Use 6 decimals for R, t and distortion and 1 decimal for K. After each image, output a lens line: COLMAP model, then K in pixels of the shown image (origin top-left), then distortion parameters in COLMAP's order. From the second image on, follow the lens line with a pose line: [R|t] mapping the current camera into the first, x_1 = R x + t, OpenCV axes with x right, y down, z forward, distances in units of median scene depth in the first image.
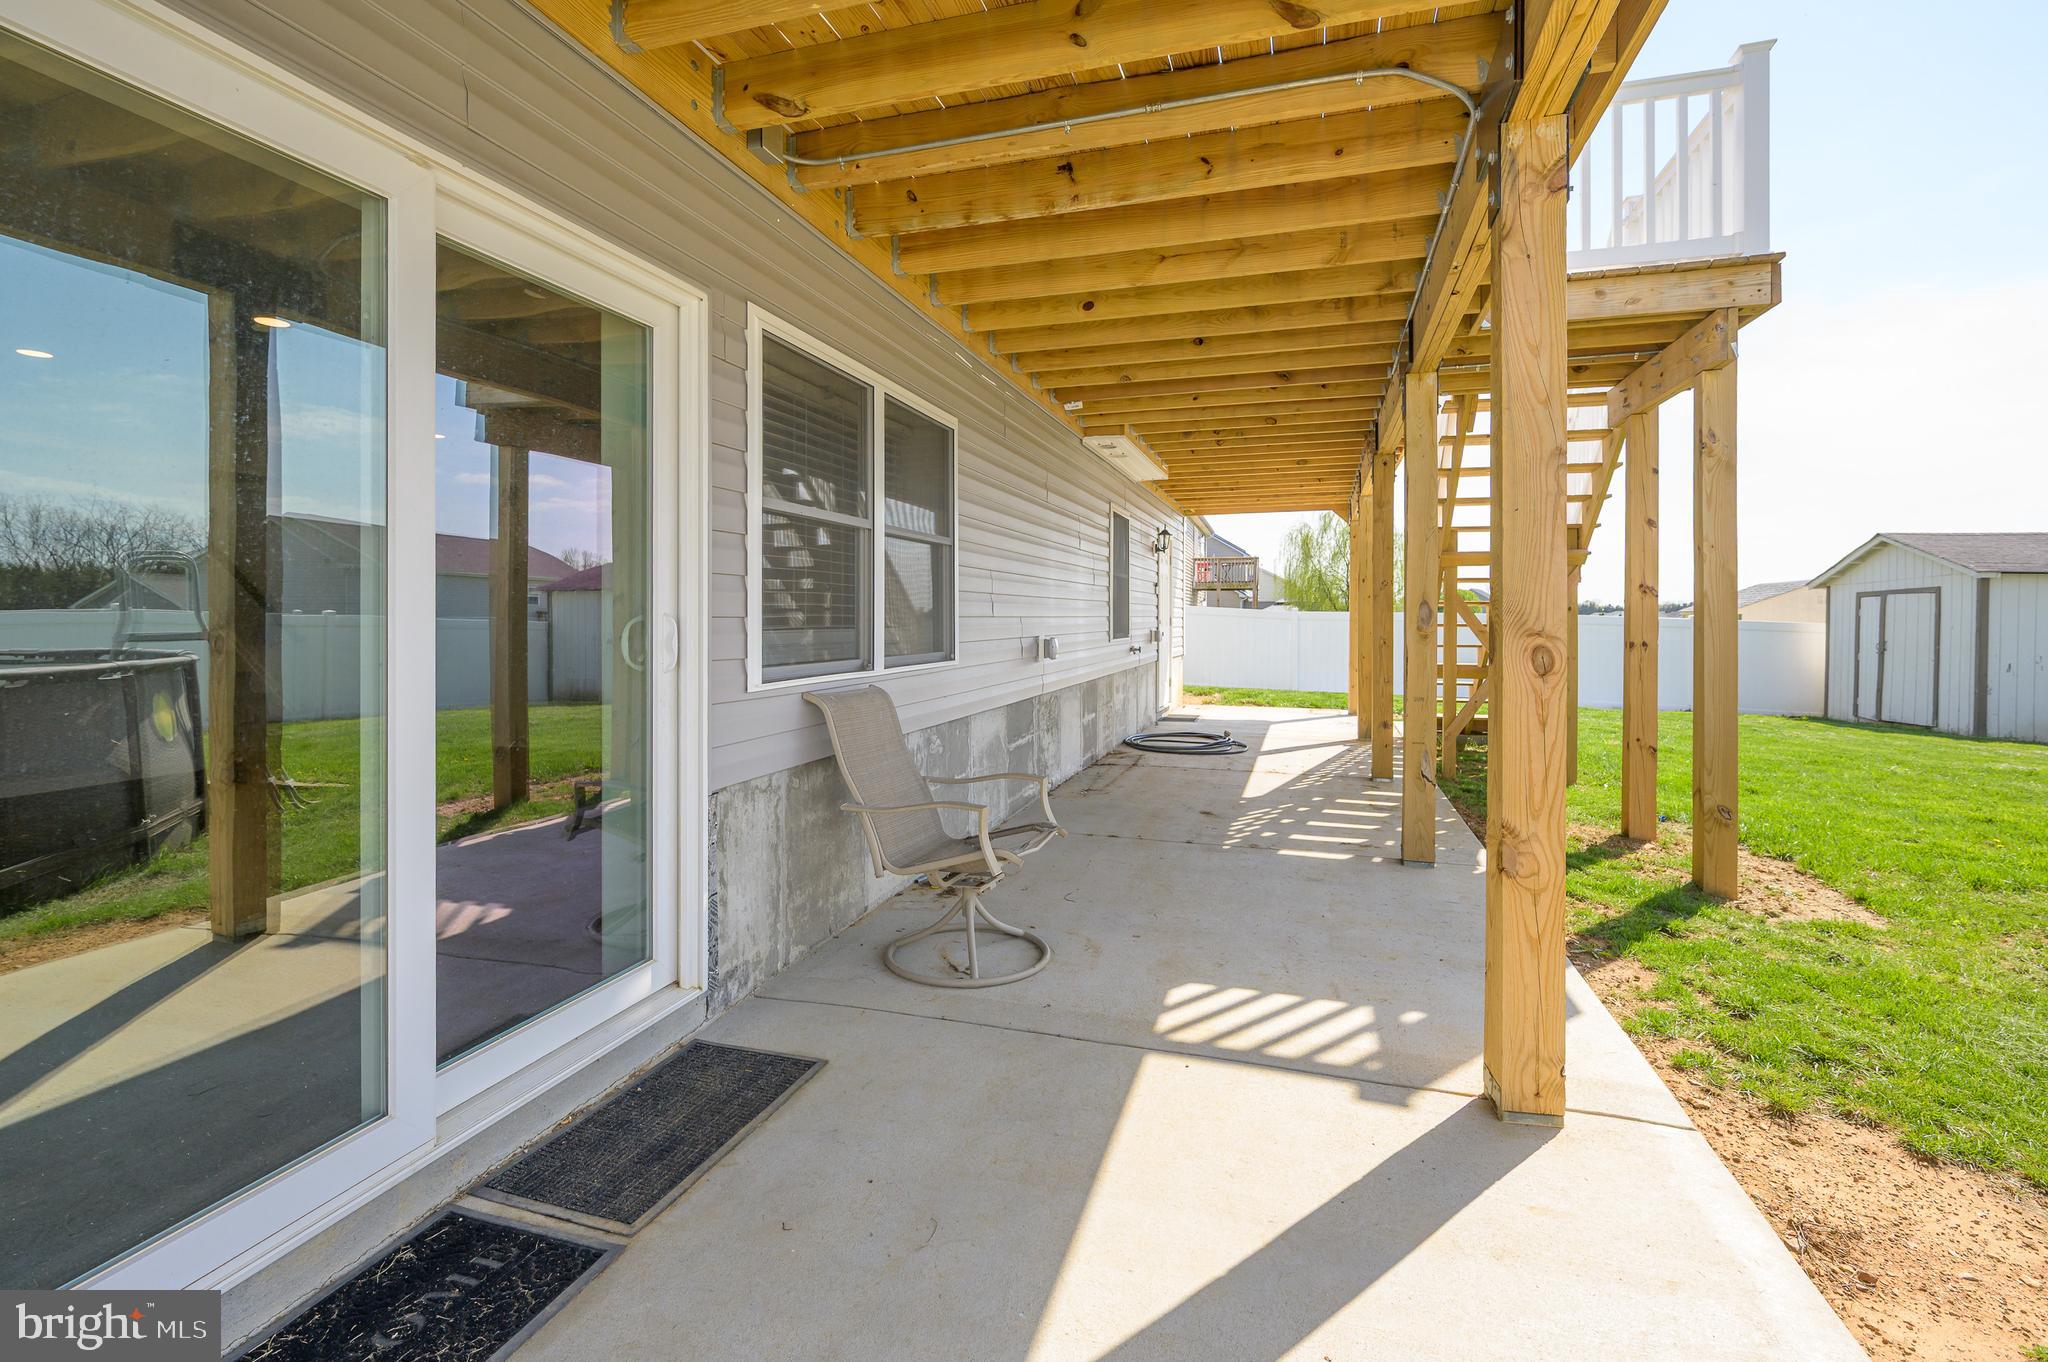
lens RADIAL K [[915.1, 0, 1047.1], [0, 915.1, 642.1], [0, 0, 1]] dist [-0.002967, -0.001561]
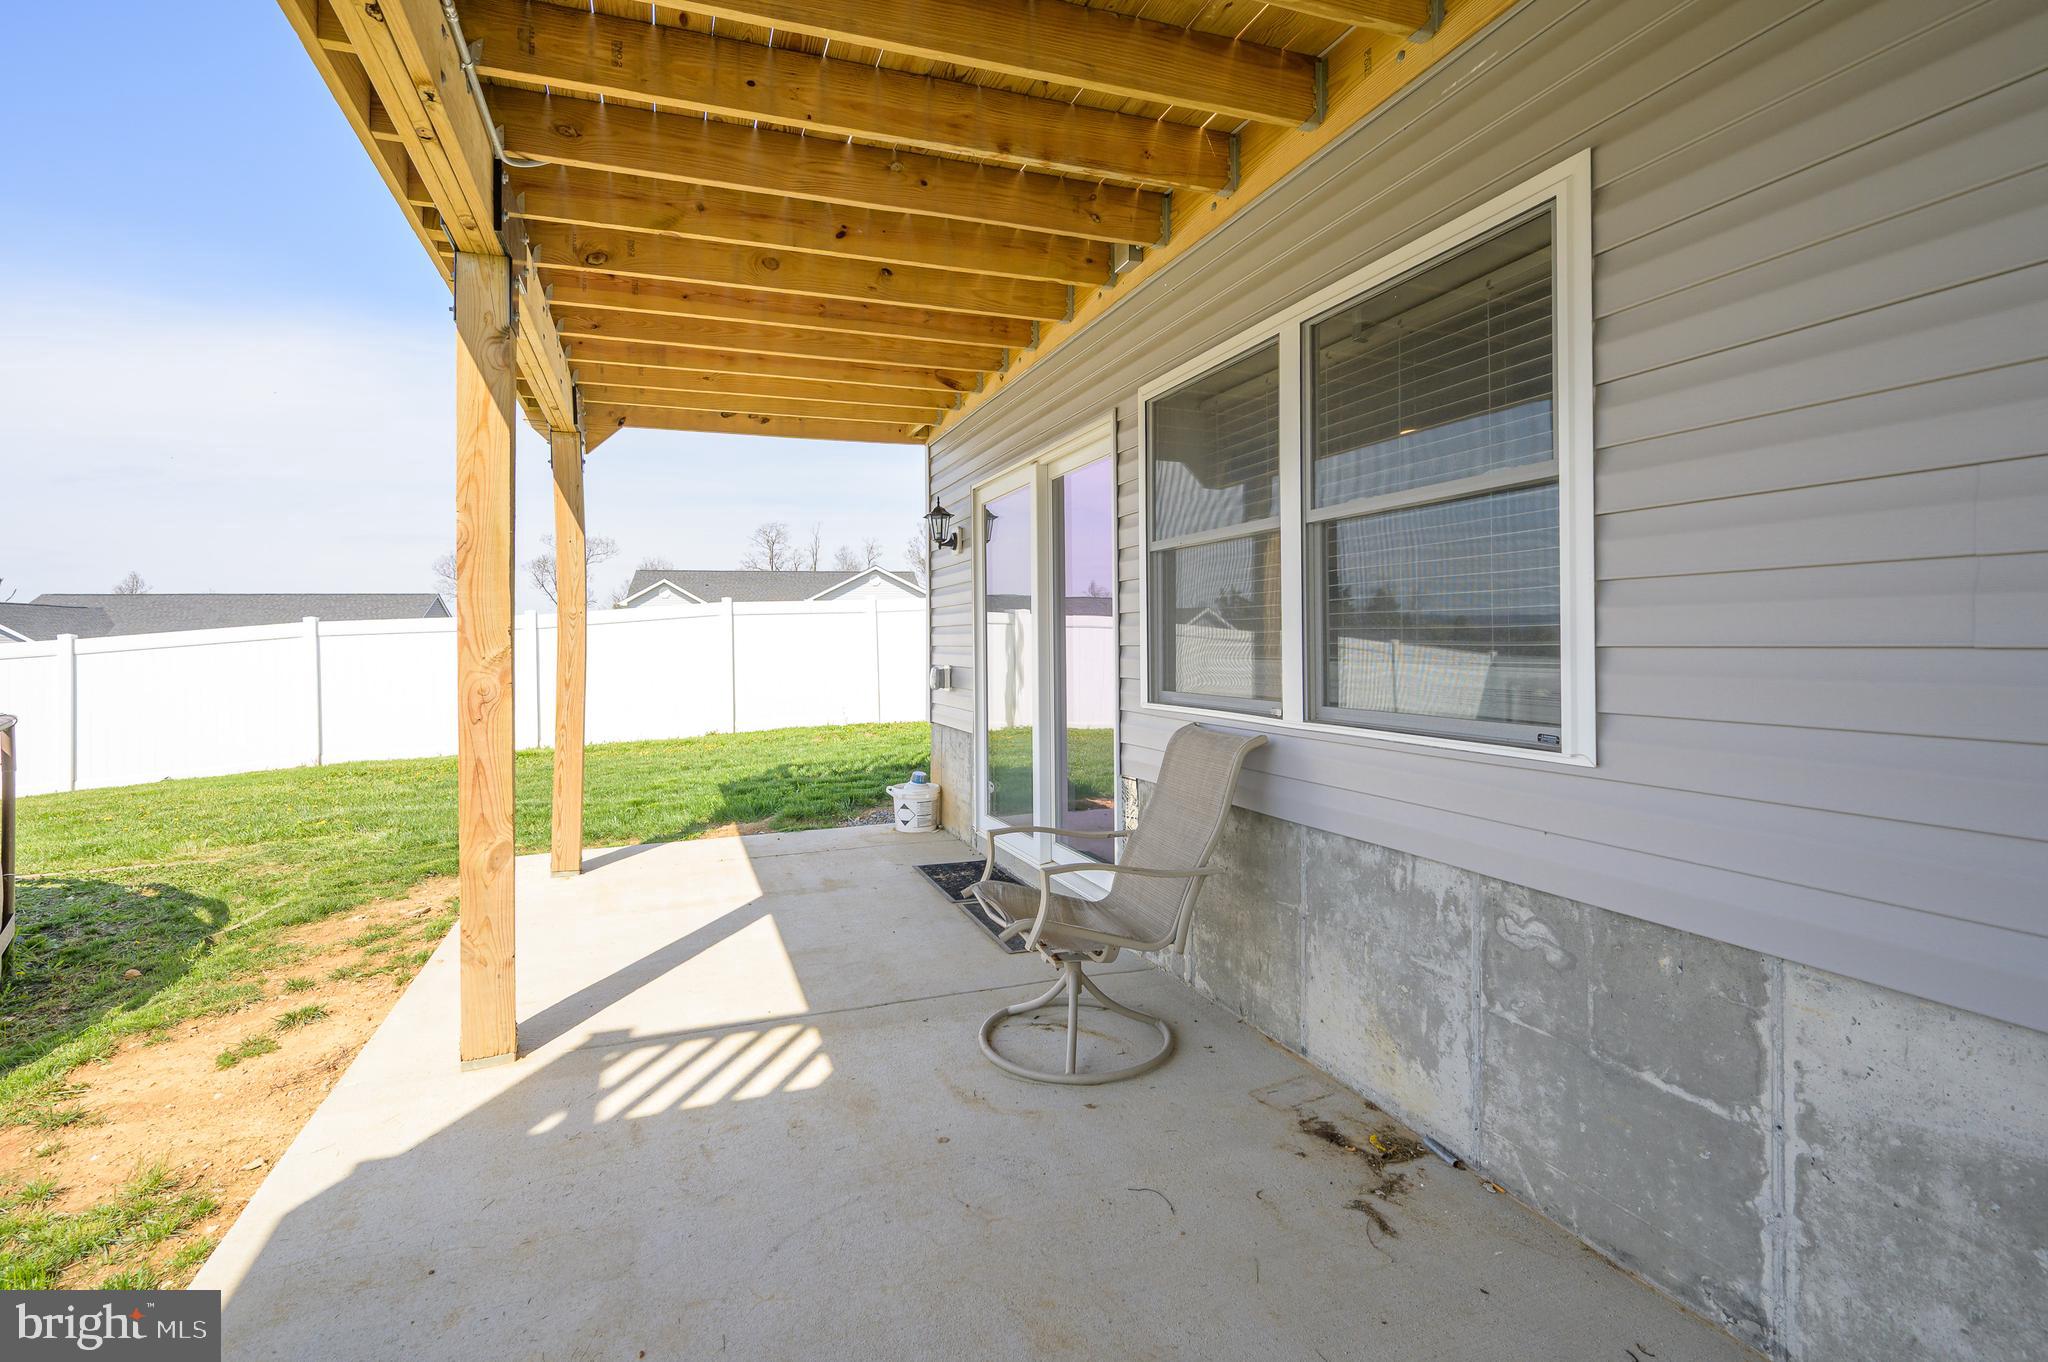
lens RADIAL K [[915.1, 0, 1010.2], [0, 915.1, 642.1], [0, 0, 1]] dist [-0.002967, -0.001561]
pose [[-0.801628, 0.010437, -0.597731, 0.534443], [-0.005649, 0.999671, 0.025030, -0.062051], [0.597796, 0.023442, -0.801306, 1.847738]]
